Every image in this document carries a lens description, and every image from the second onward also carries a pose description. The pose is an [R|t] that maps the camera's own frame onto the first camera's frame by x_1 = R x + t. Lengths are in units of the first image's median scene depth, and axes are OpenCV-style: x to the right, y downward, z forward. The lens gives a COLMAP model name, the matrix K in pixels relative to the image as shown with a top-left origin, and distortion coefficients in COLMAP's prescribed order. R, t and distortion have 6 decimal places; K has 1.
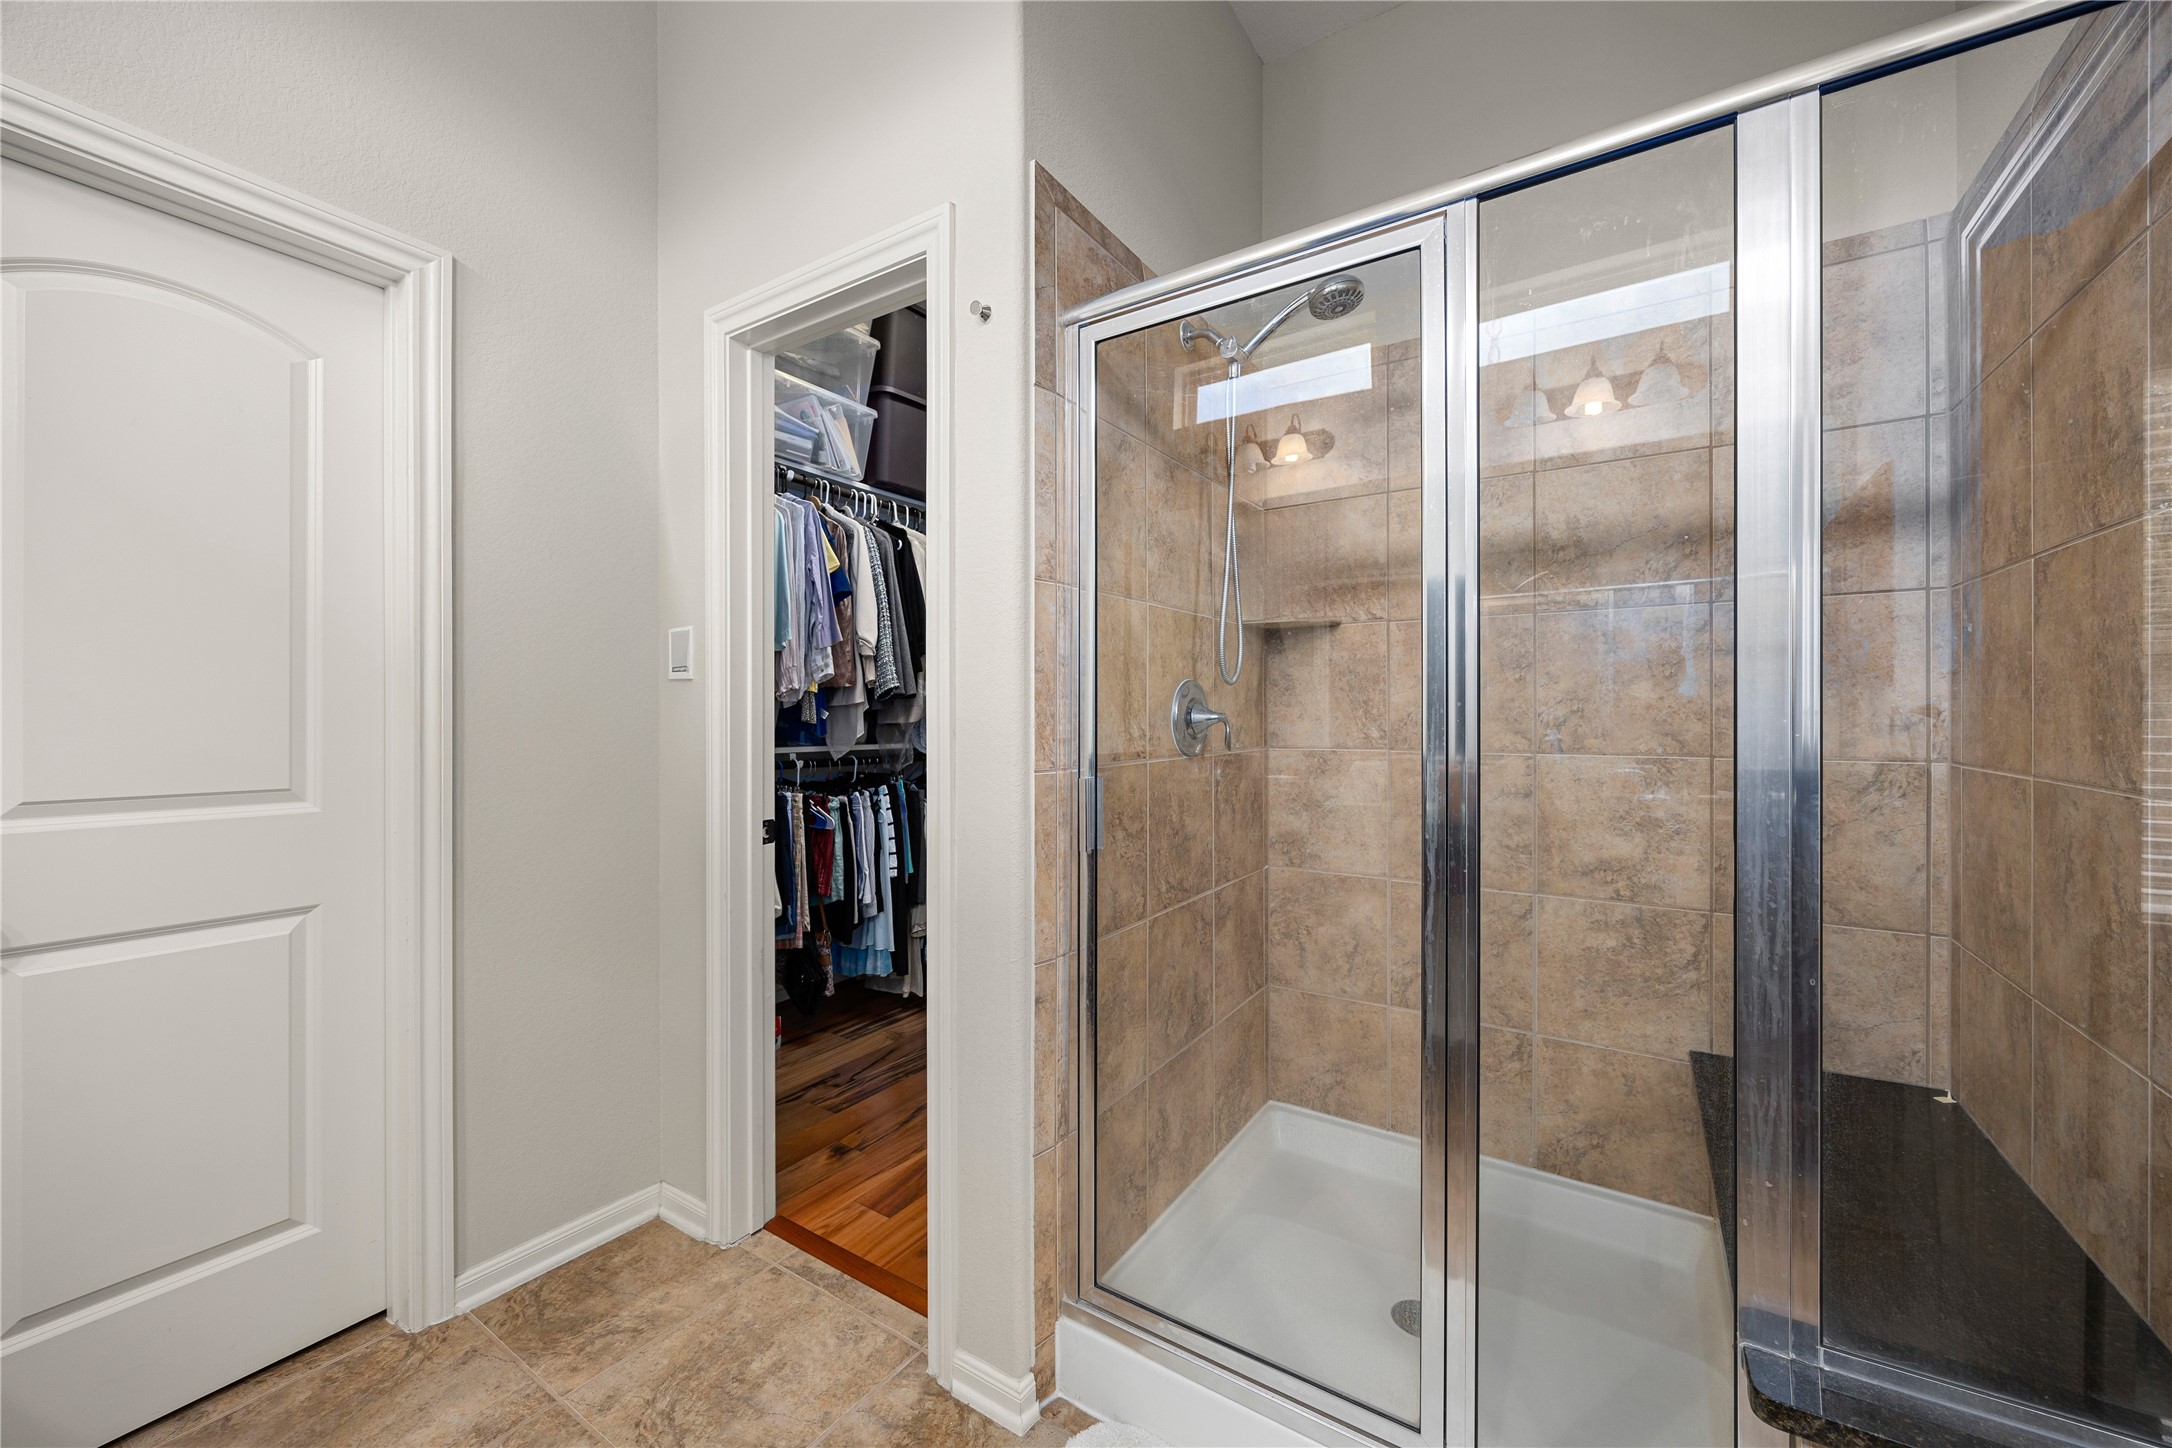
lens RADIAL K [[831.3, 0, 1082.5], [0, 831.3, 717.0], [0, 0, 1]] dist [0.001728, 0.000065]
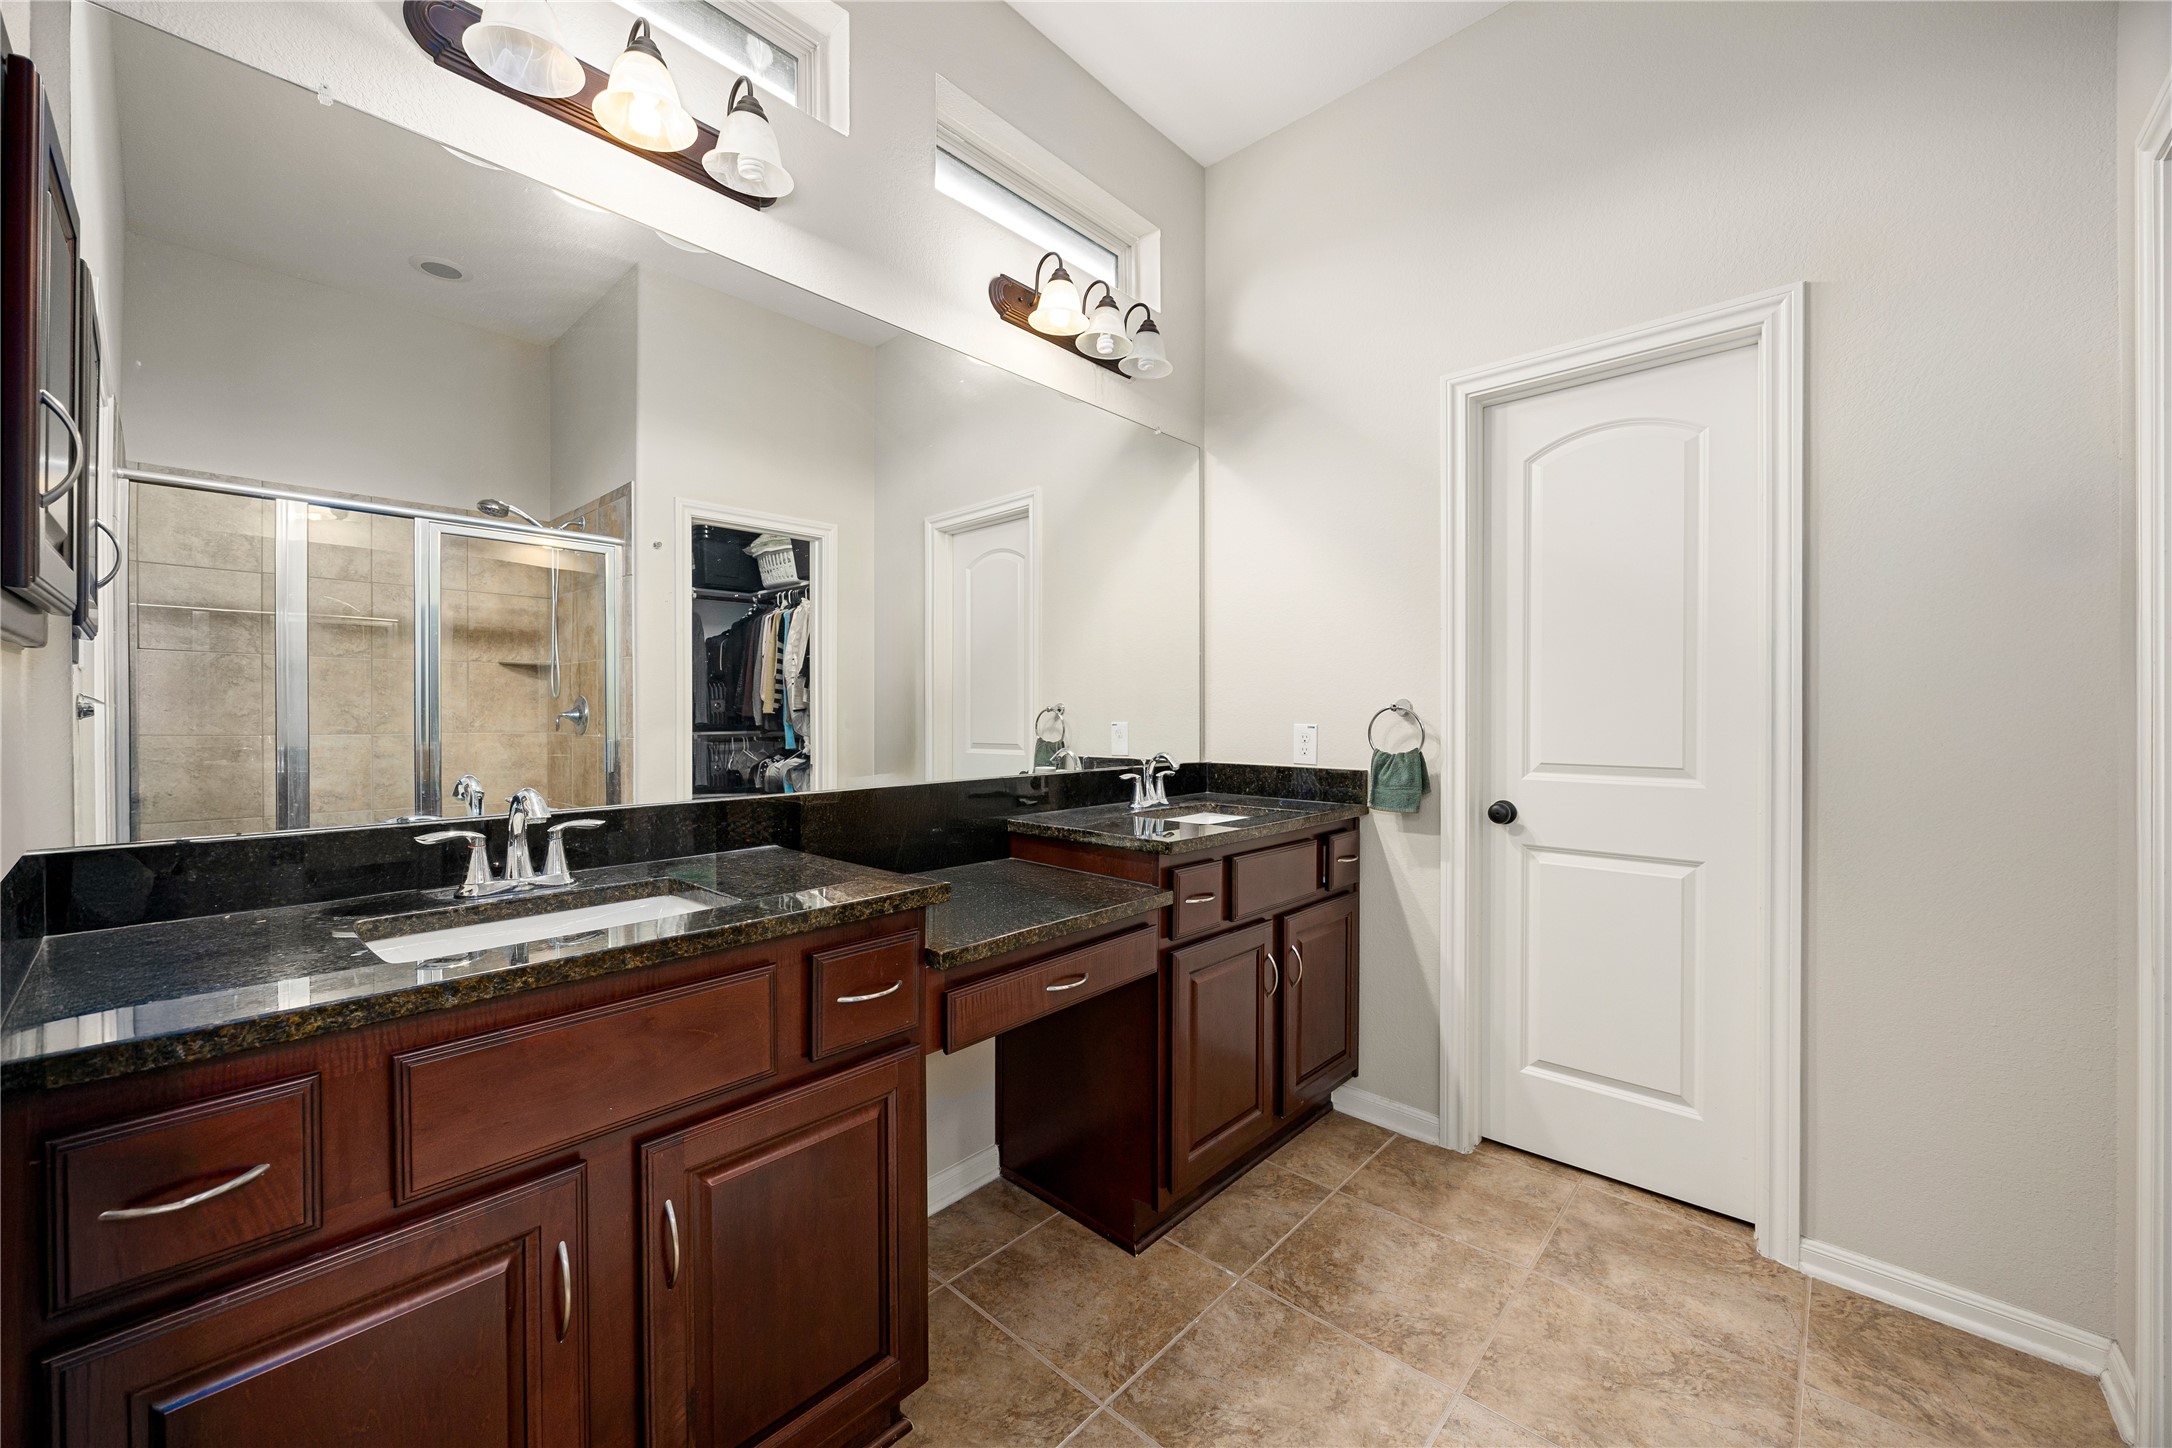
lens RADIAL K [[831.3, 0, 1083.9], [0, 831.3, 716.3], [0, 0, 1]] dist [0.001728, 0.000065]
pose [[-0.143263, 0.009701, -0.989637, 0.458095], [-0.002467, 0.999945, 0.010159, -0.005629], [0.989682, 0.003896, -0.143232, 0.249800]]
